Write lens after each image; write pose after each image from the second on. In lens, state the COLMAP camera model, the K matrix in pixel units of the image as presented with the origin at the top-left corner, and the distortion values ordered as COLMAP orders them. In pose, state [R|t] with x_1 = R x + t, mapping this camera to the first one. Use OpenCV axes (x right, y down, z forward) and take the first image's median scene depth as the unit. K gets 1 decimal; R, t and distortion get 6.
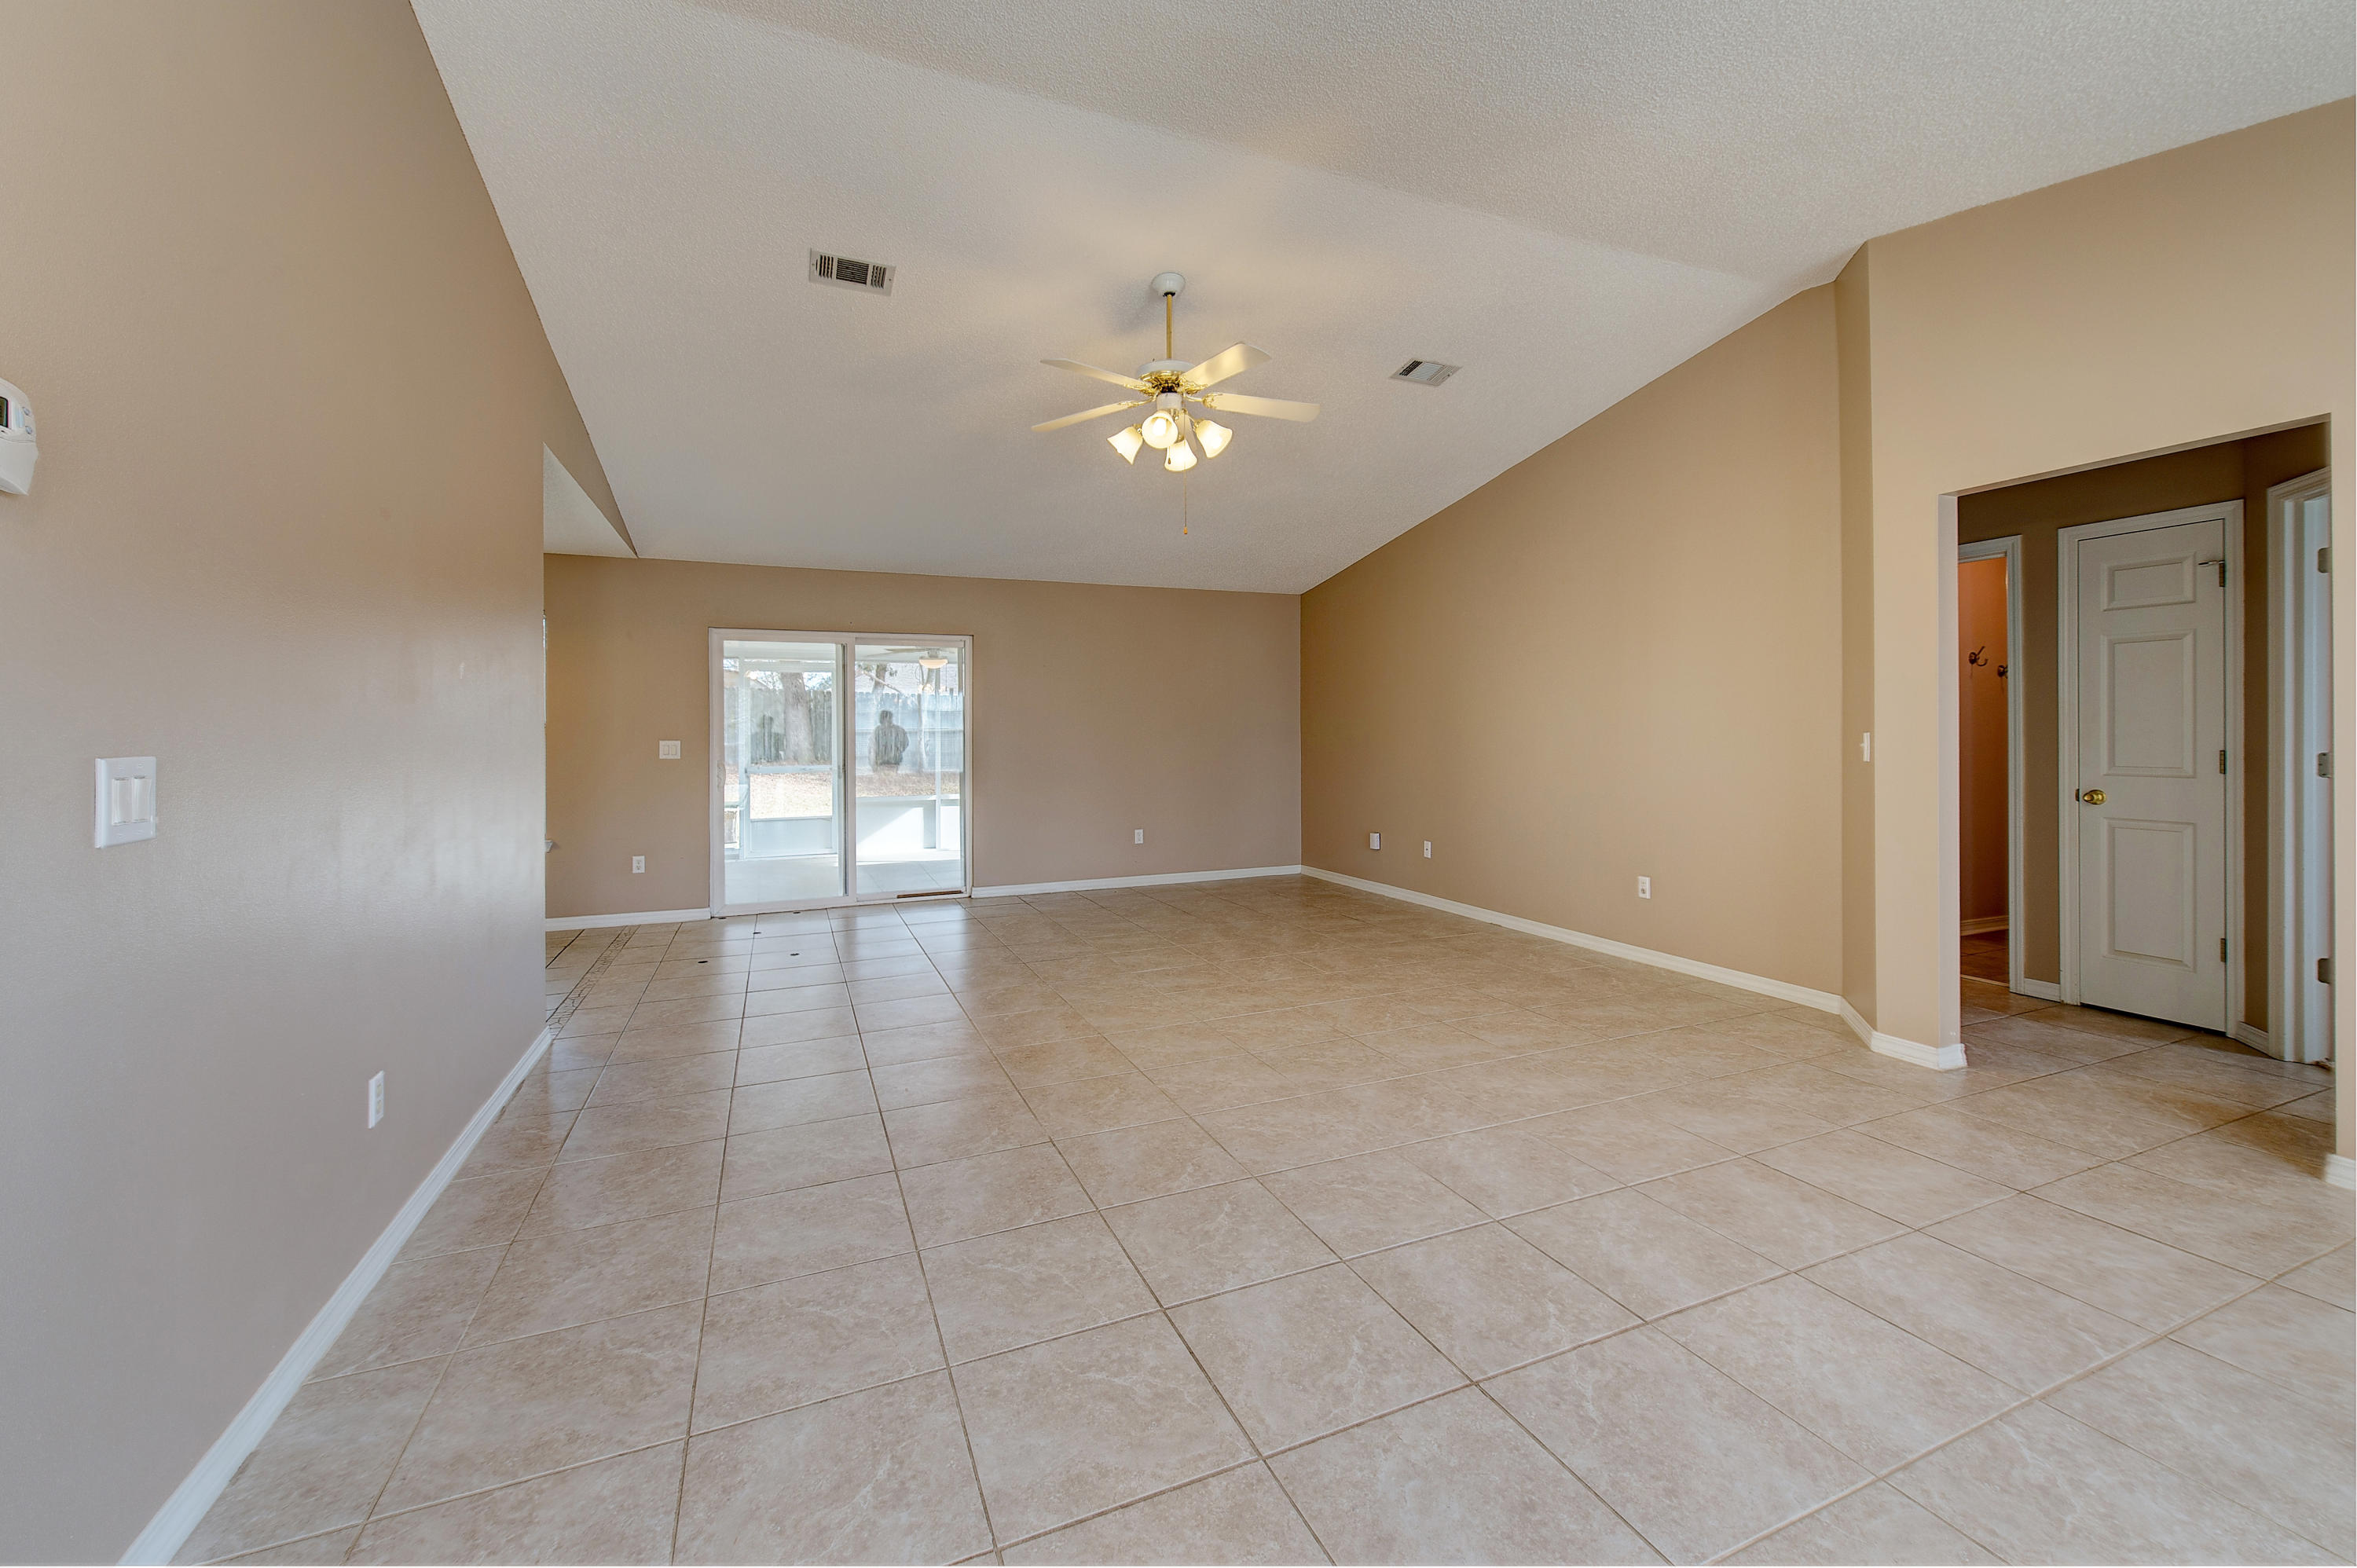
lens RADIAL K [[928.4, 0, 1260.4], [0, 928.4, 738.0], [0, 0, 1]] dist [0.007251, -0.000391]
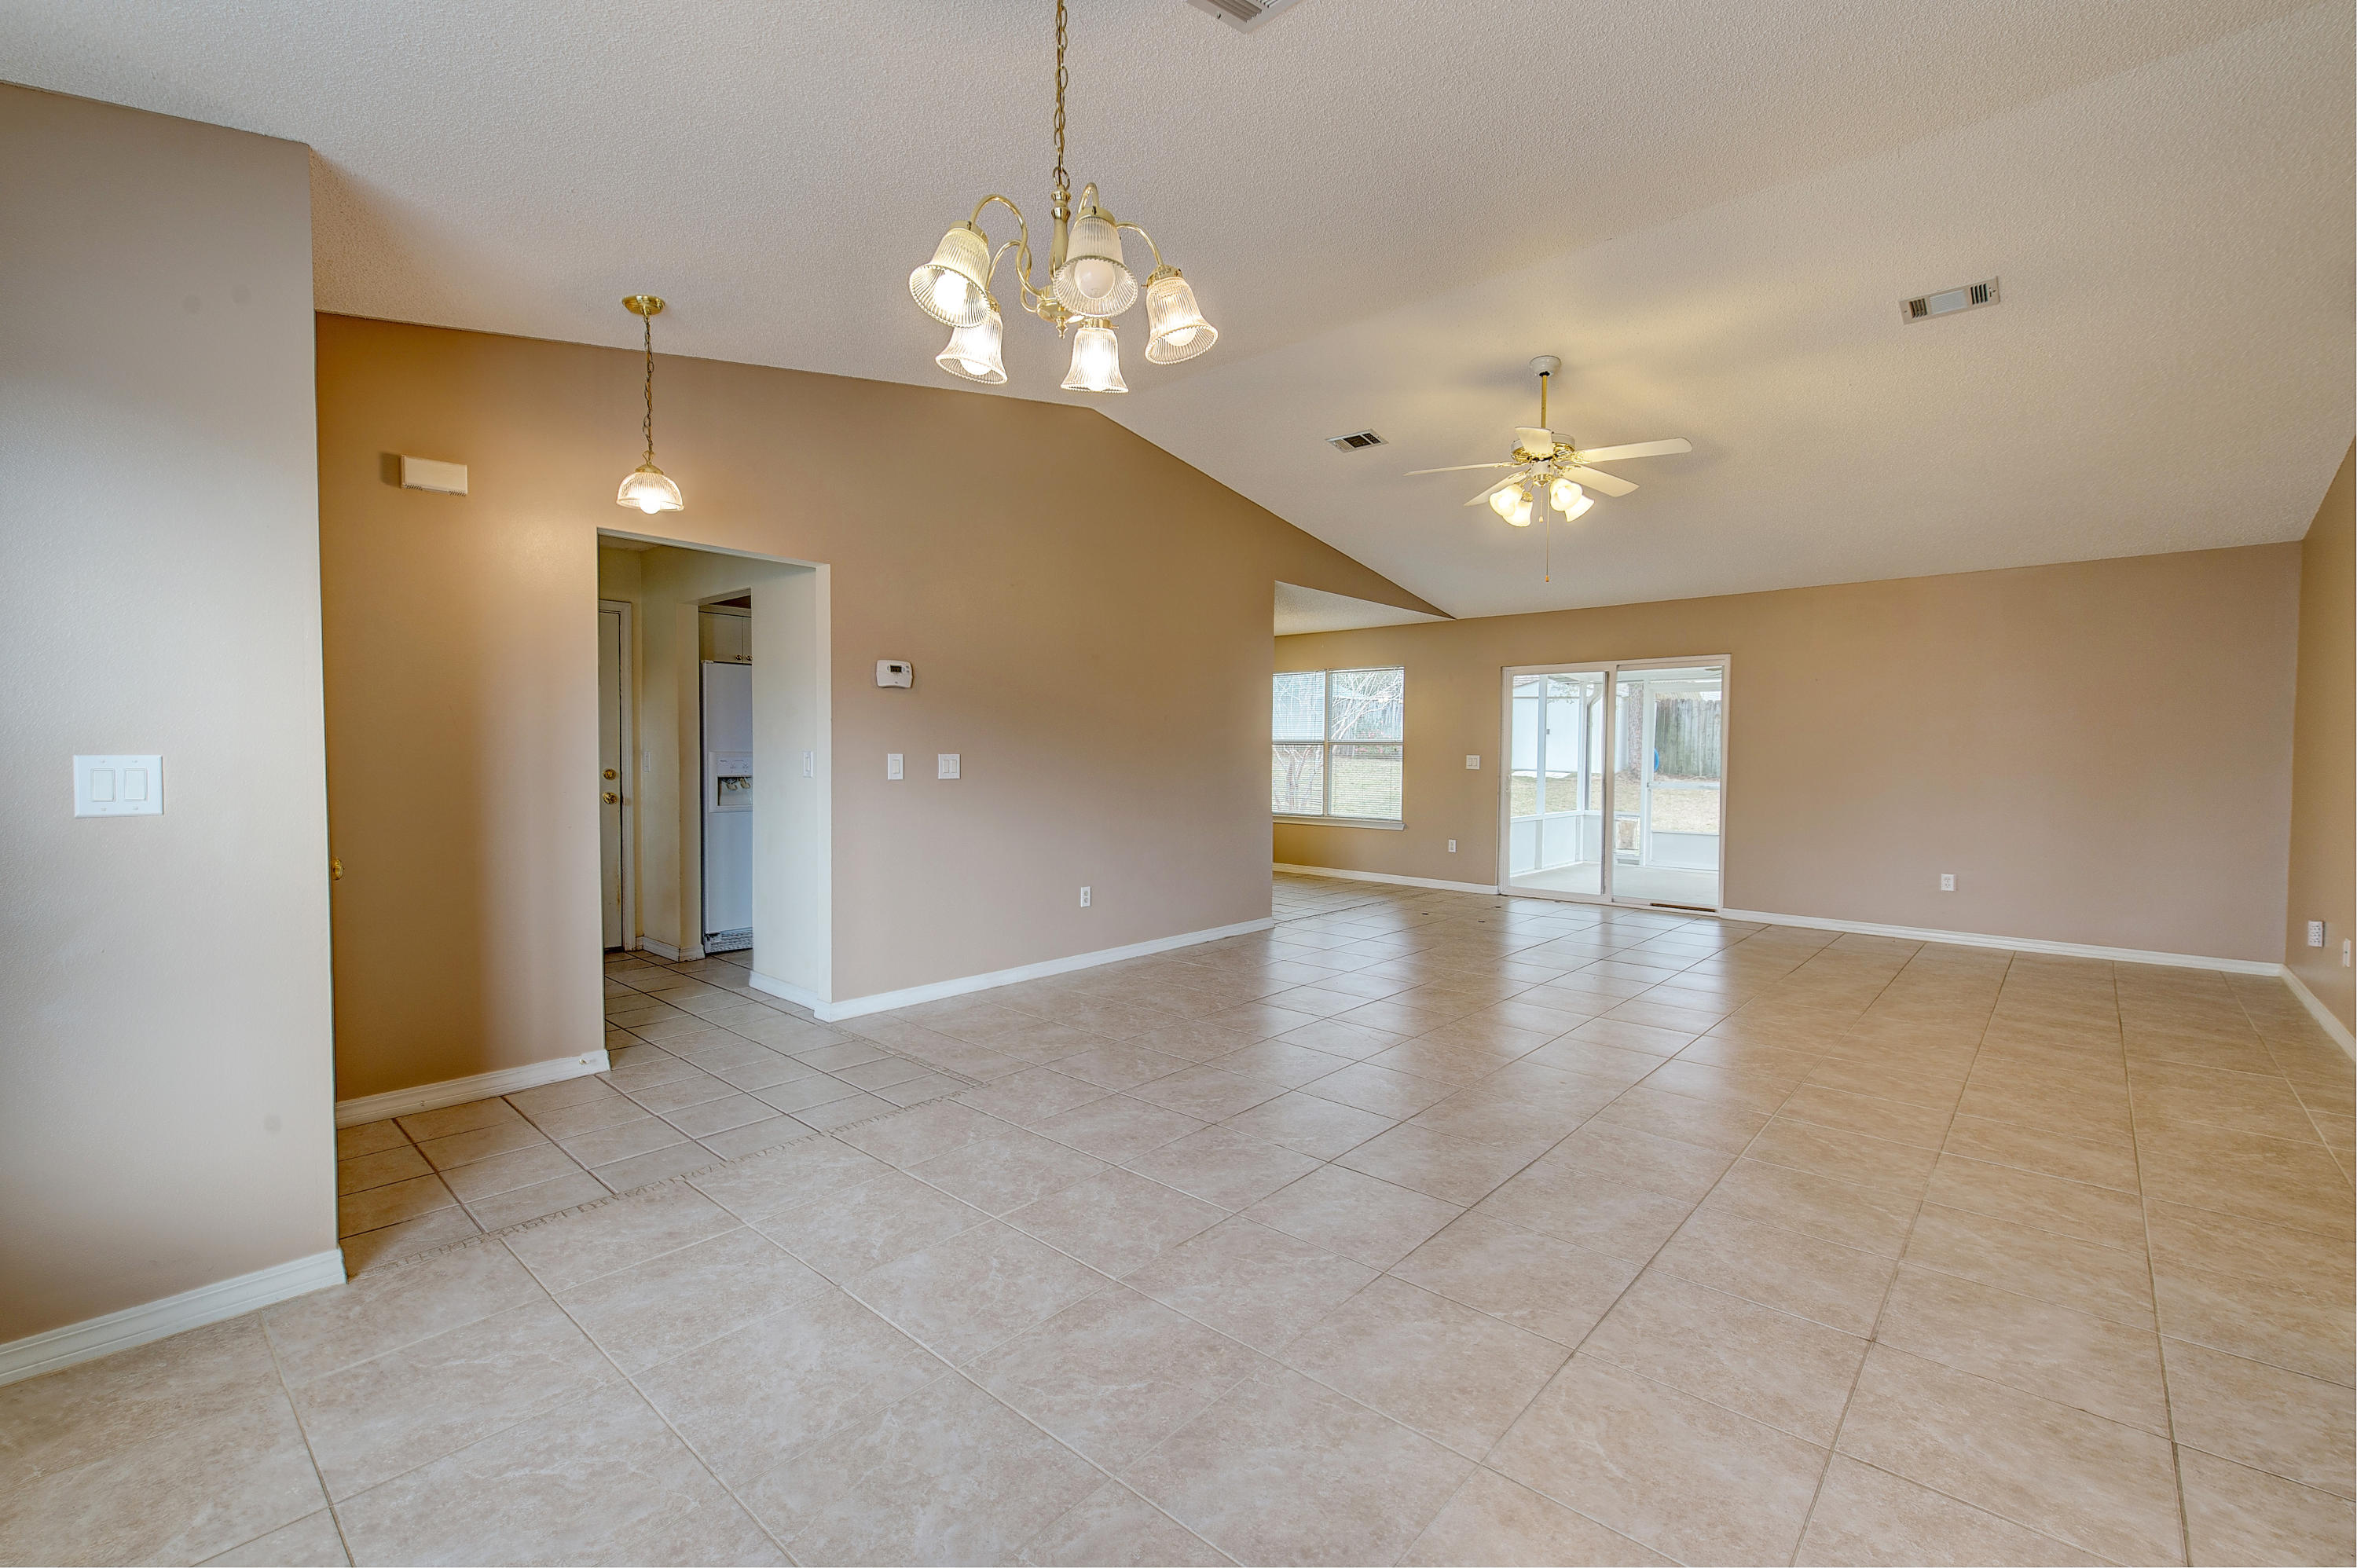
lens RADIAL K [[1025.2, 0, 1230.4], [0, 1025.2, 792.4], [0, 0, 1]] dist [0.001426, -0.000545]
pose [[0.439485, 0.047895, -0.896972, 1.015613], [-0.015604, 0.998834, 0.045689, -0.010082], [0.898114, -0.006083, 0.439720, 0.096946]]
